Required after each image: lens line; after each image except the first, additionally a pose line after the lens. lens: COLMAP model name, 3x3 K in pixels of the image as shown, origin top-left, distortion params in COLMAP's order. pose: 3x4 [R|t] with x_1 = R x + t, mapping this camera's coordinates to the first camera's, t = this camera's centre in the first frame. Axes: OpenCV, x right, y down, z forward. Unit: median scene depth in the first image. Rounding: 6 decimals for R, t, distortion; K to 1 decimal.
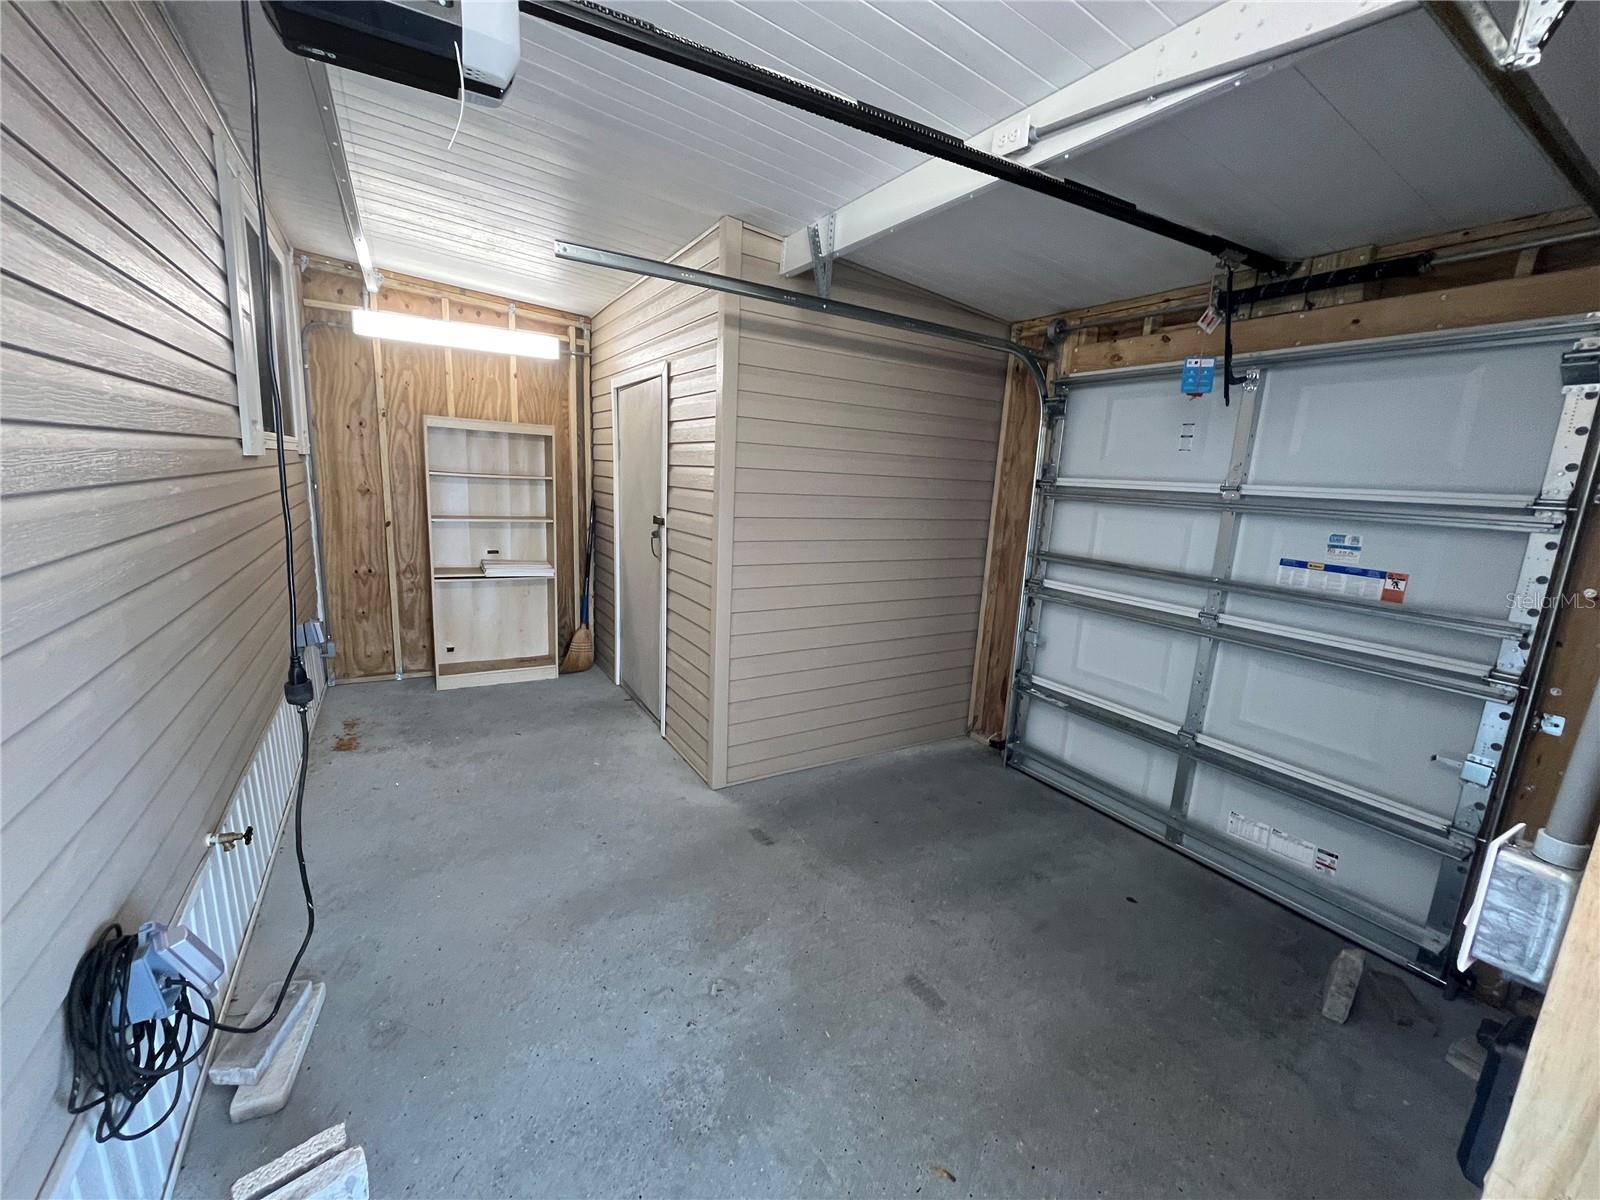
lens RADIAL K [[646.4, 0, 797.3], [0, 646.4, 599.7], [0, 0, 1]] dist [-0.001518, -0.000257]
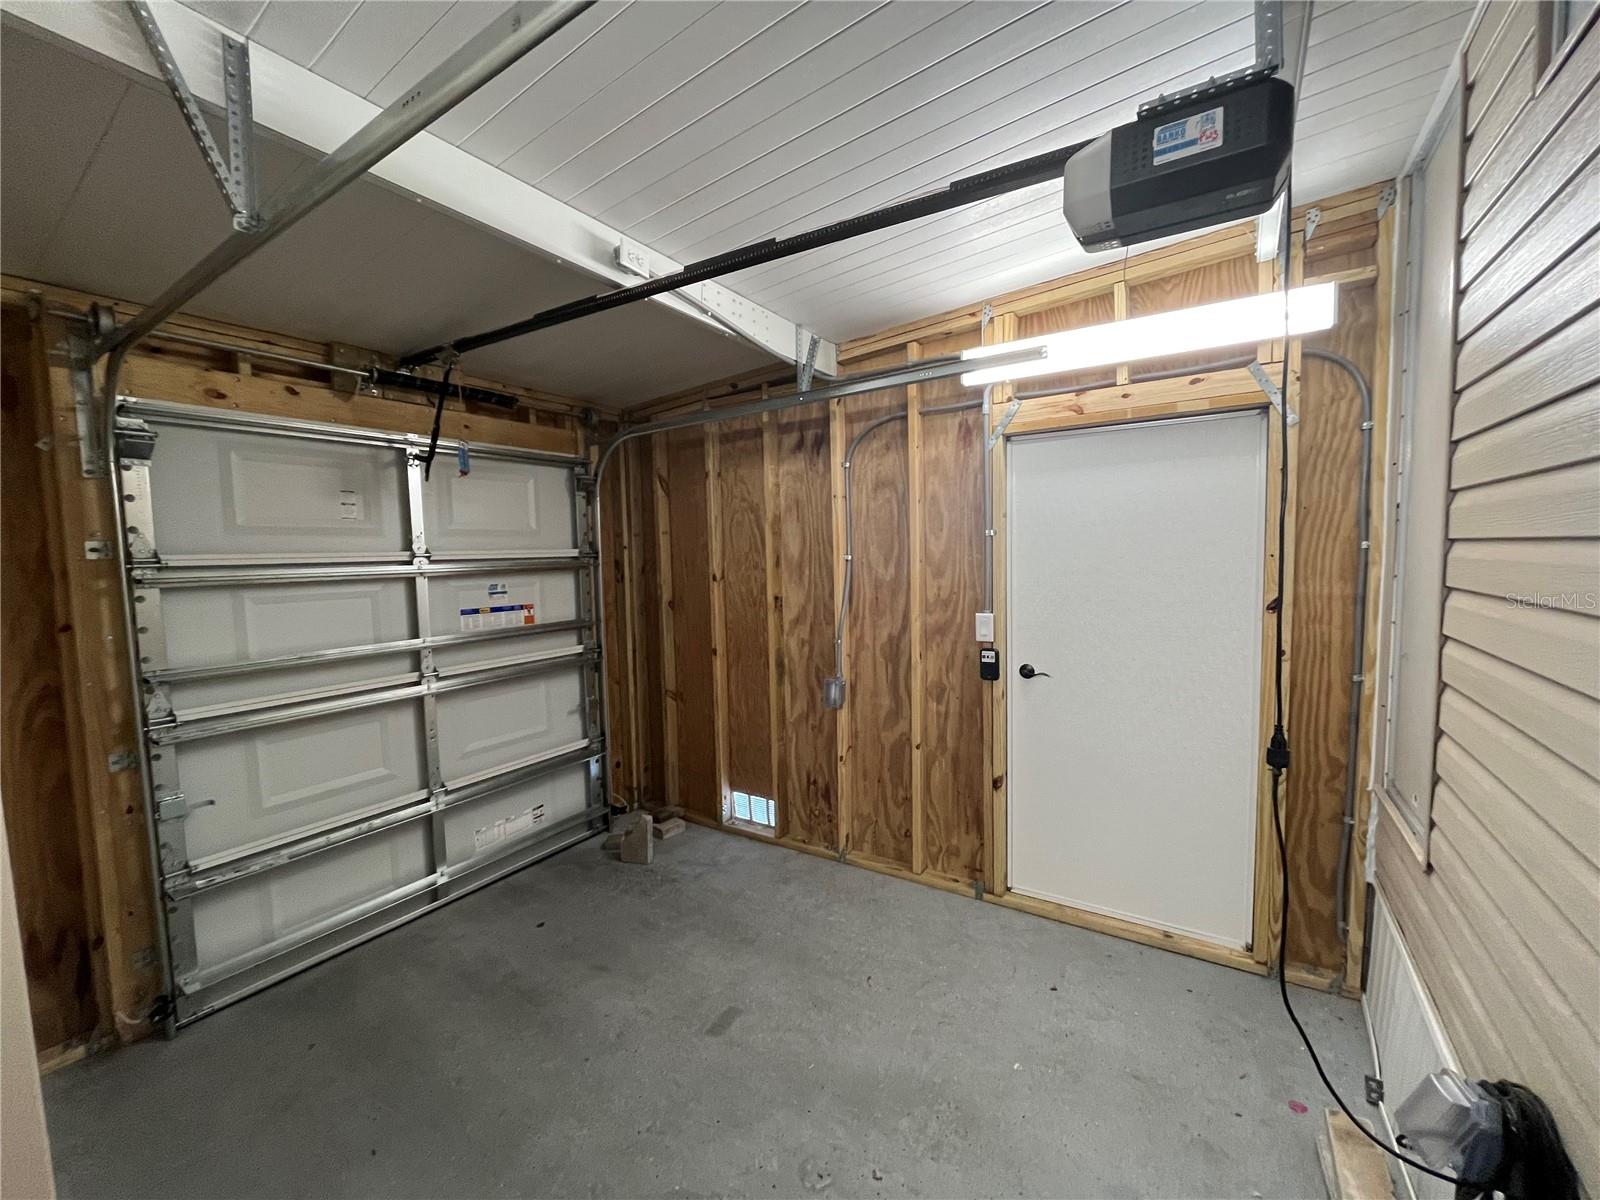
lens RADIAL K [[646.4, 0, 797.3], [0, 646.4, 599.7], [0, 0, 1]] dist [-0.001518, -0.000257]
pose [[-0.433260, -0.110434, 0.894478, -0.629116], [0.173004, 0.963818, 0.202793, -0.229421], [-0.884509, 0.242610, -0.398478, 0.969090]]
